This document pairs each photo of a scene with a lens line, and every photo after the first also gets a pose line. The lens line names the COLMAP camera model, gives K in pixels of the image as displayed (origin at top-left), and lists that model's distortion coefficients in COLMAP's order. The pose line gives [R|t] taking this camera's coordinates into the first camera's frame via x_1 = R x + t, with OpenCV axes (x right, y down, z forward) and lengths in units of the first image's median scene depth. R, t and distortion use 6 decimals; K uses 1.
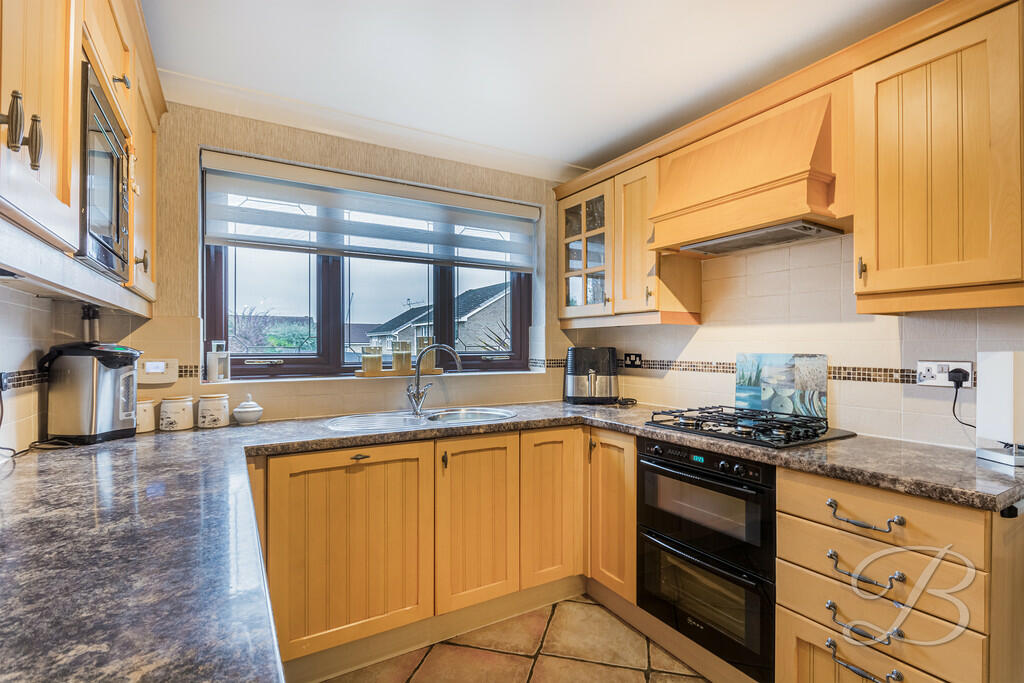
lens RADIAL K [[482.8, 0, 513.7], [0, 482.8, 345.5], [0, 0, 1]] dist [-0.002785, 0.000962]
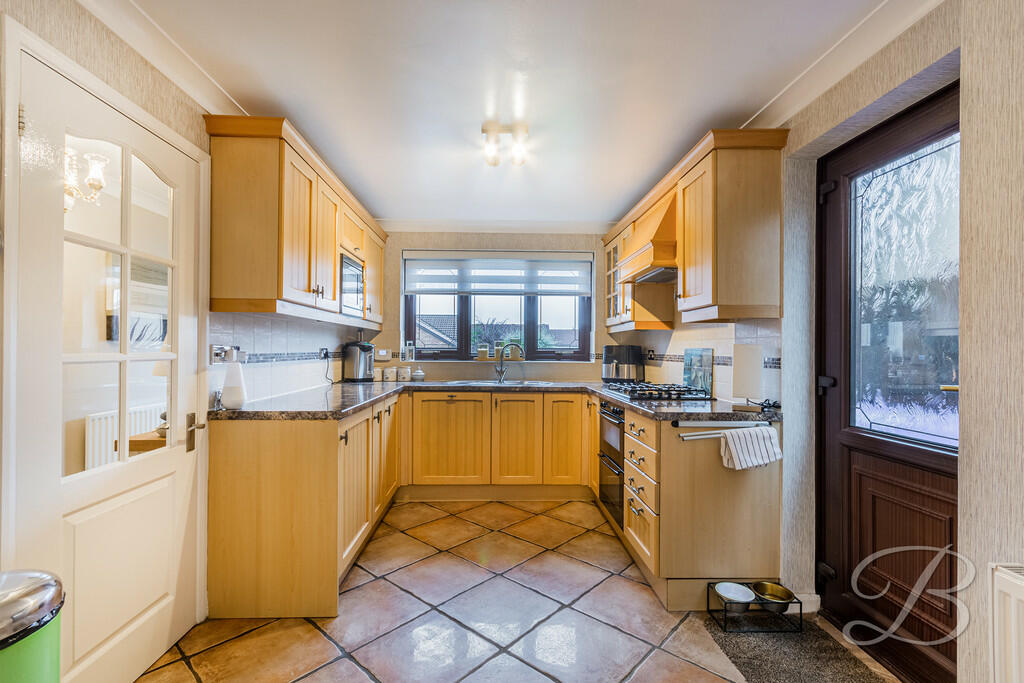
lens RADIAL K [[456.6, 0, 508.7], [0, 456.6, 343.7], [0, 0, 1]] dist [0.002673, -0.000084]
pose [[0.876336, -0.000560, -0.481700, 0.699469], [-0.005120, 0.999932, -0.010478, 0.019039], [0.481673, 0.011649, 0.876274, -0.509210]]
